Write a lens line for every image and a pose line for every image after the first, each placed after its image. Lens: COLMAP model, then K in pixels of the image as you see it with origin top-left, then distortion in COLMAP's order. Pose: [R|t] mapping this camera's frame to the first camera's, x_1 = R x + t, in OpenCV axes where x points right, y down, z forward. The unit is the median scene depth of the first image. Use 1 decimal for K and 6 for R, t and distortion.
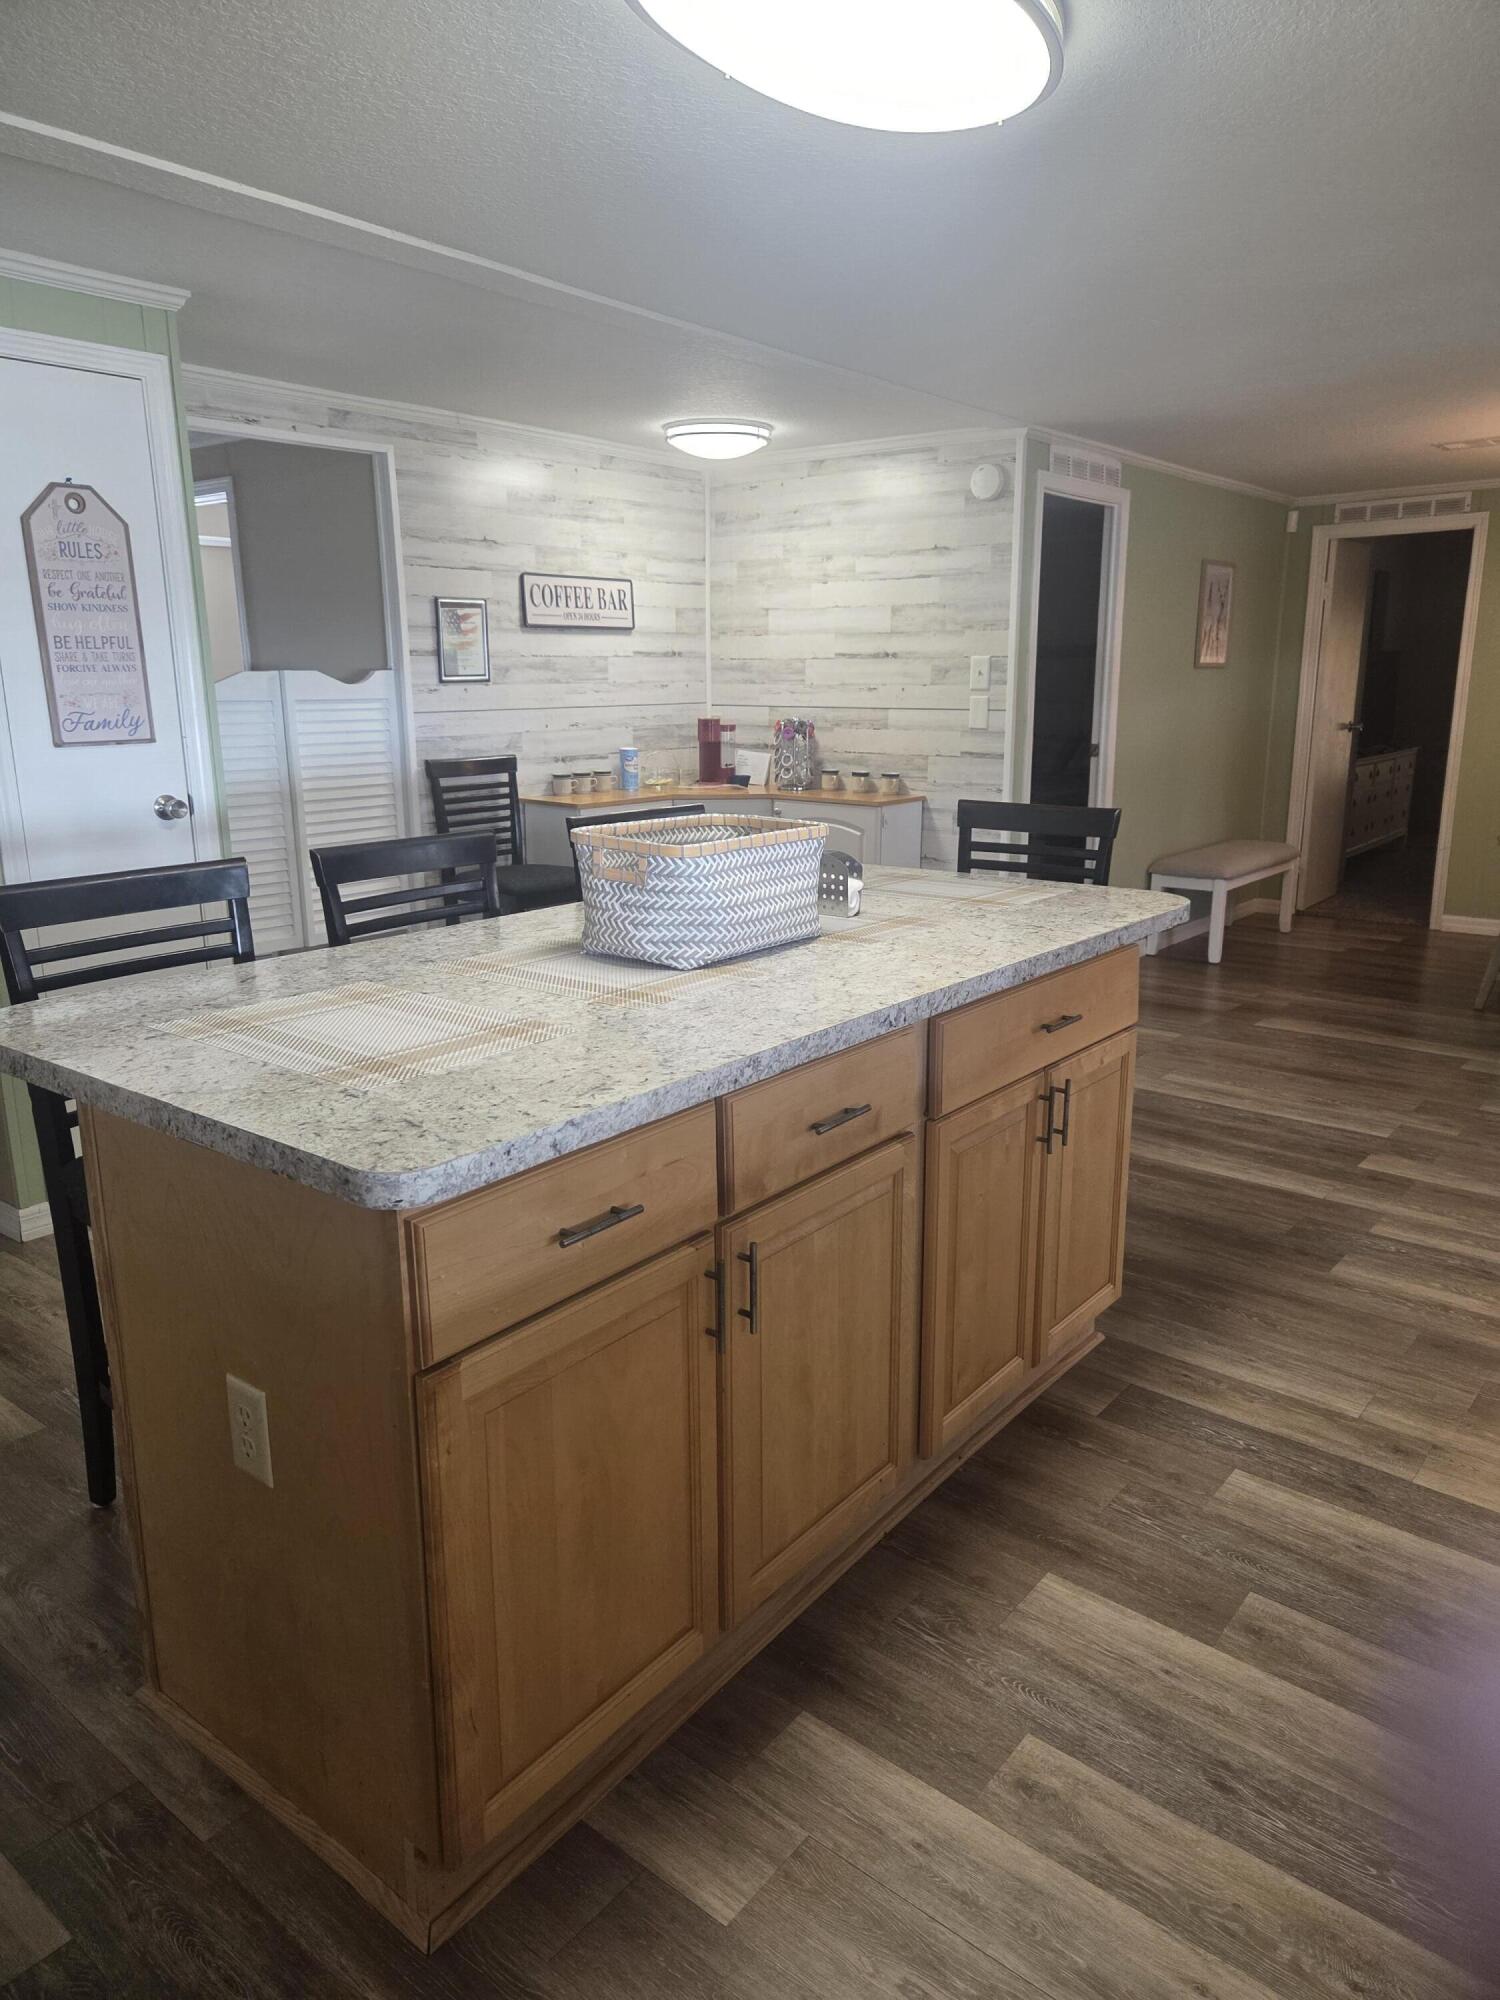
lens RADIAL K [[1336.9, 0, 750.0], [0, 1336.9, 1000.0], [0, 0, 1]] dist [0.019498, -0.000028]
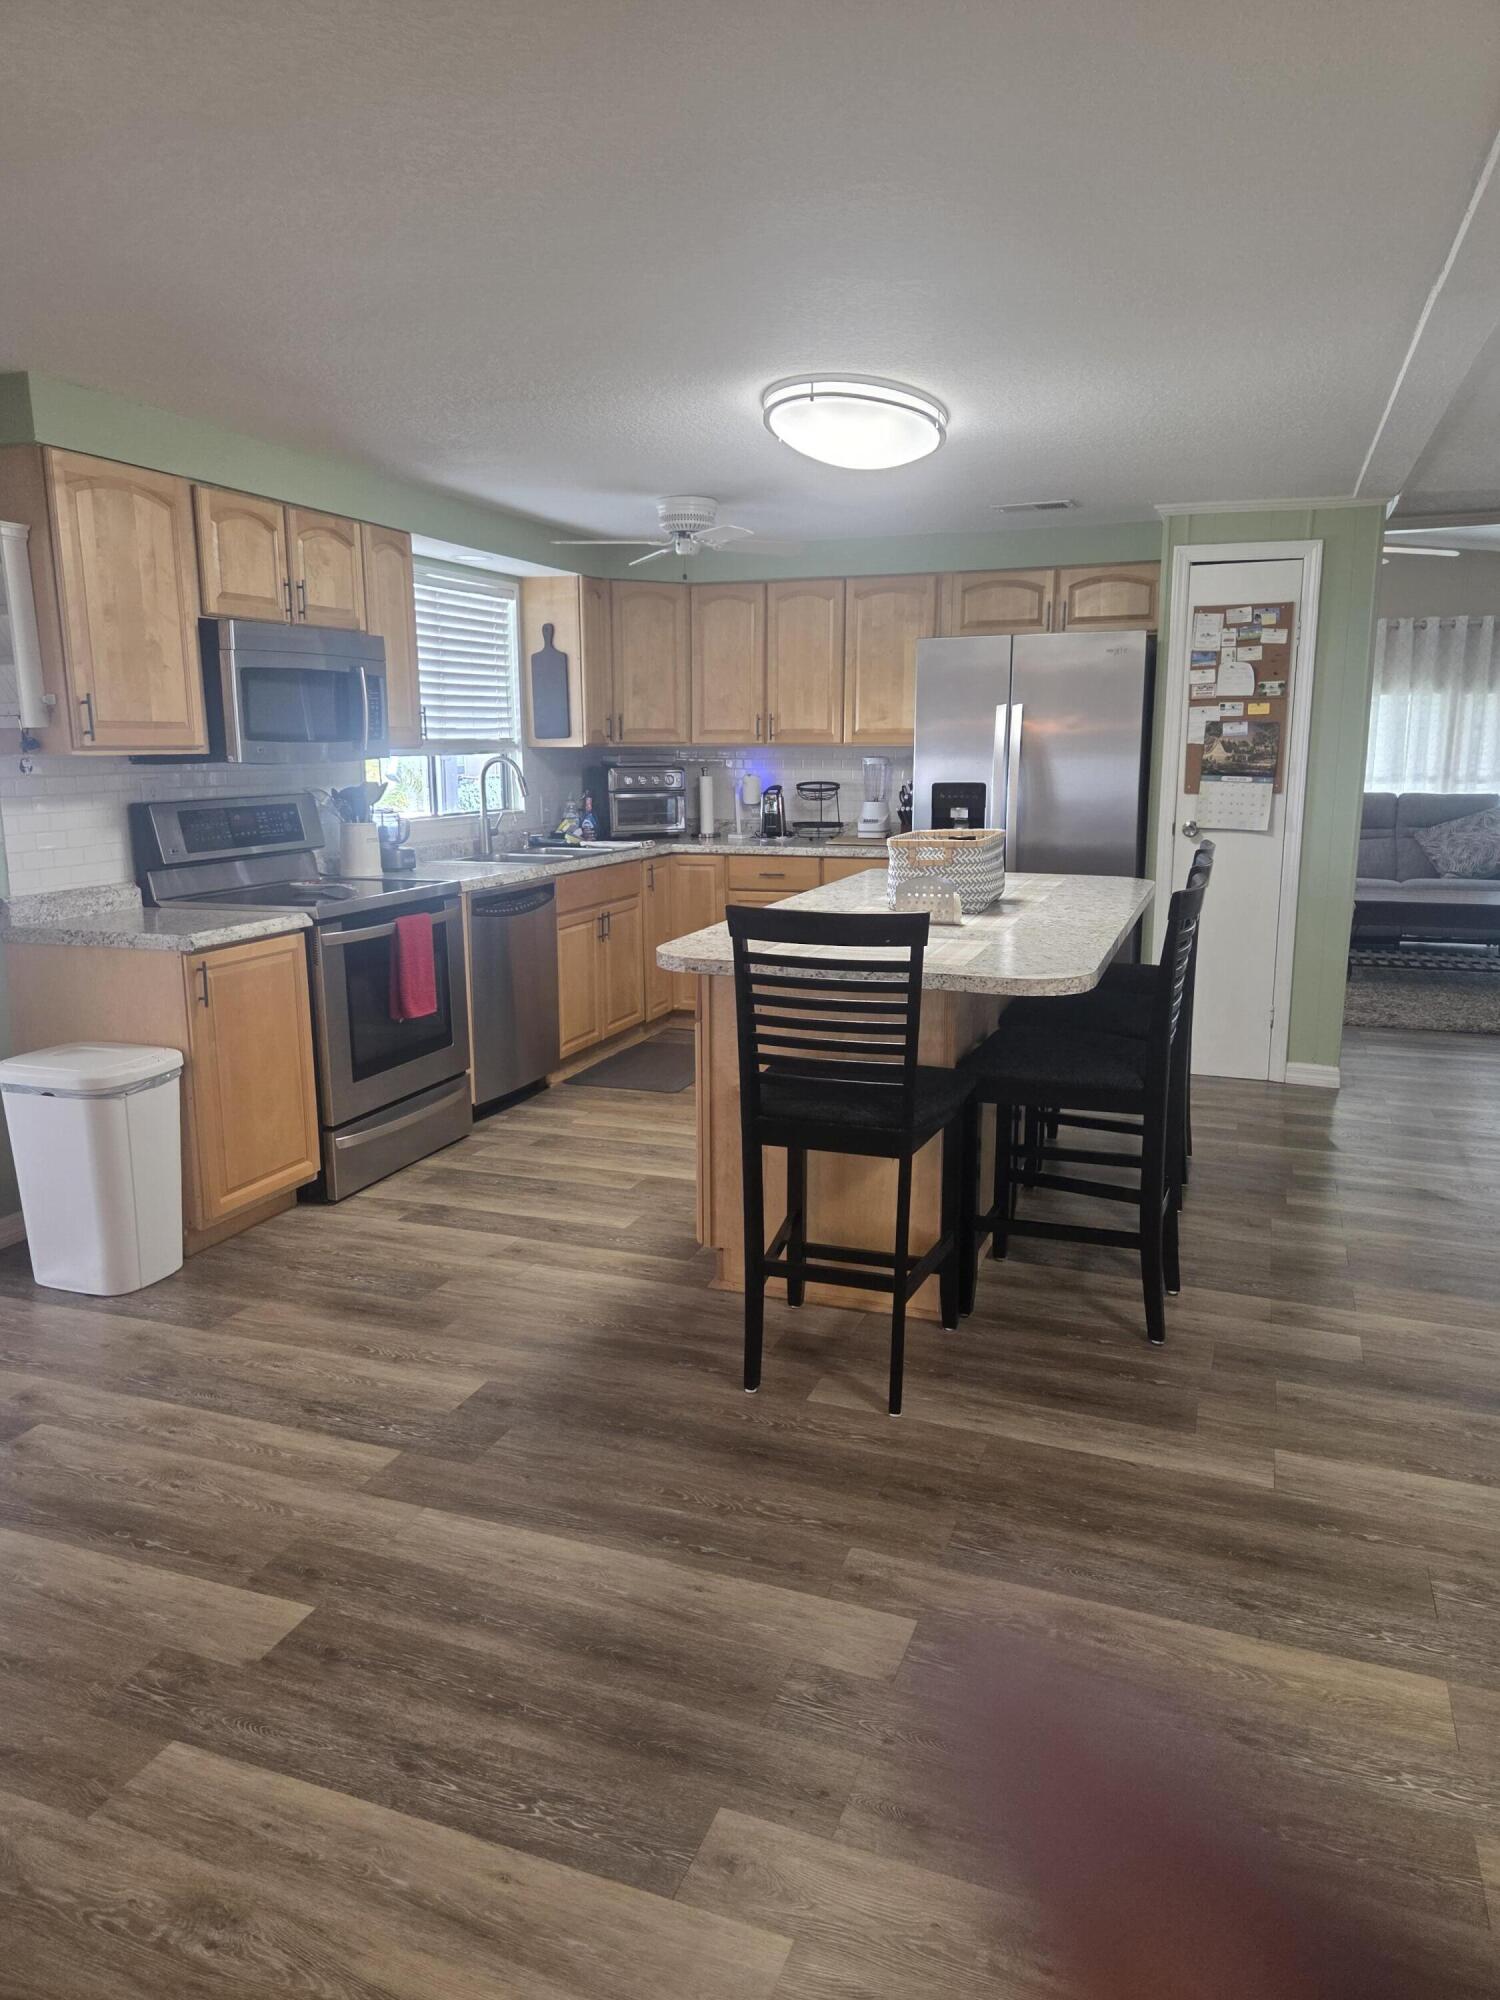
lens RADIAL K [[1366.4, 0, 741.4], [0, 1366.4, 993.8], [0, 0, 1]] dist [0.054945, -0.000711]
pose [[-0.950005, 0.056907, -0.307004, 0.537442], [-0.077932, 0.908916, 0.409632, -0.449918], [0.302352, 0.413078, -0.859040, 1.754082]]
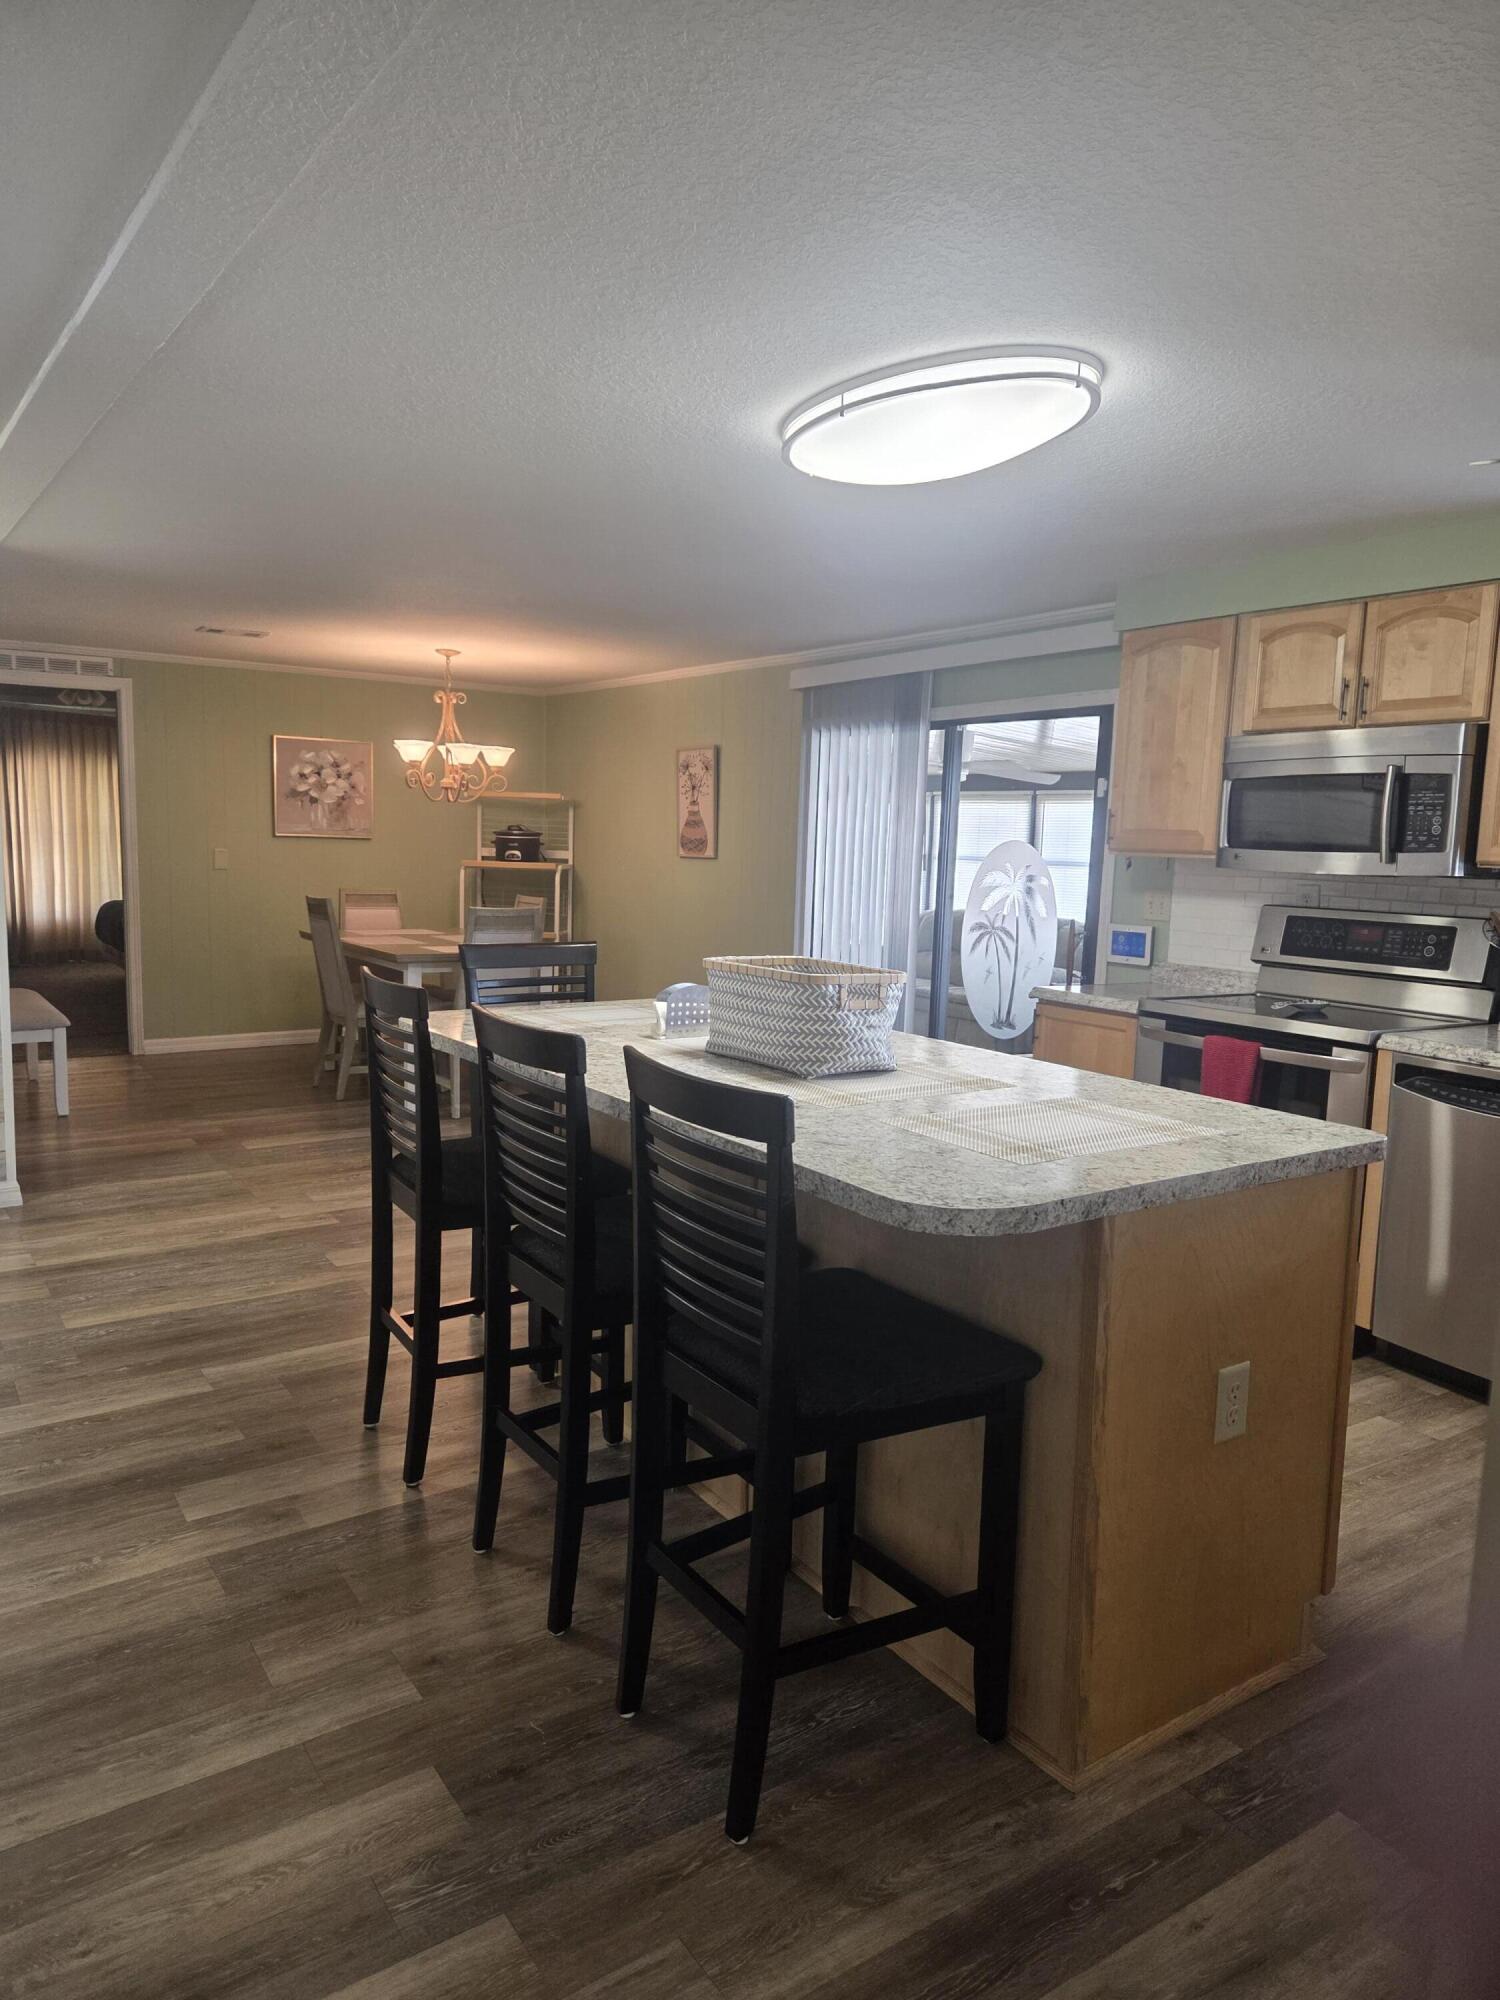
lens RADIAL K [[1366.4, 0, 741.4], [0, 1366.4, 993.8], [0, 0, 1]] dist [0.054945, -0.000711]
pose [[0.300265, -0.107250, 0.947807, -0.884750], [0.204238, 0.977842, 0.045946, -0.121305], [-0.931734, 0.179782, 0.315516, 0.458451]]
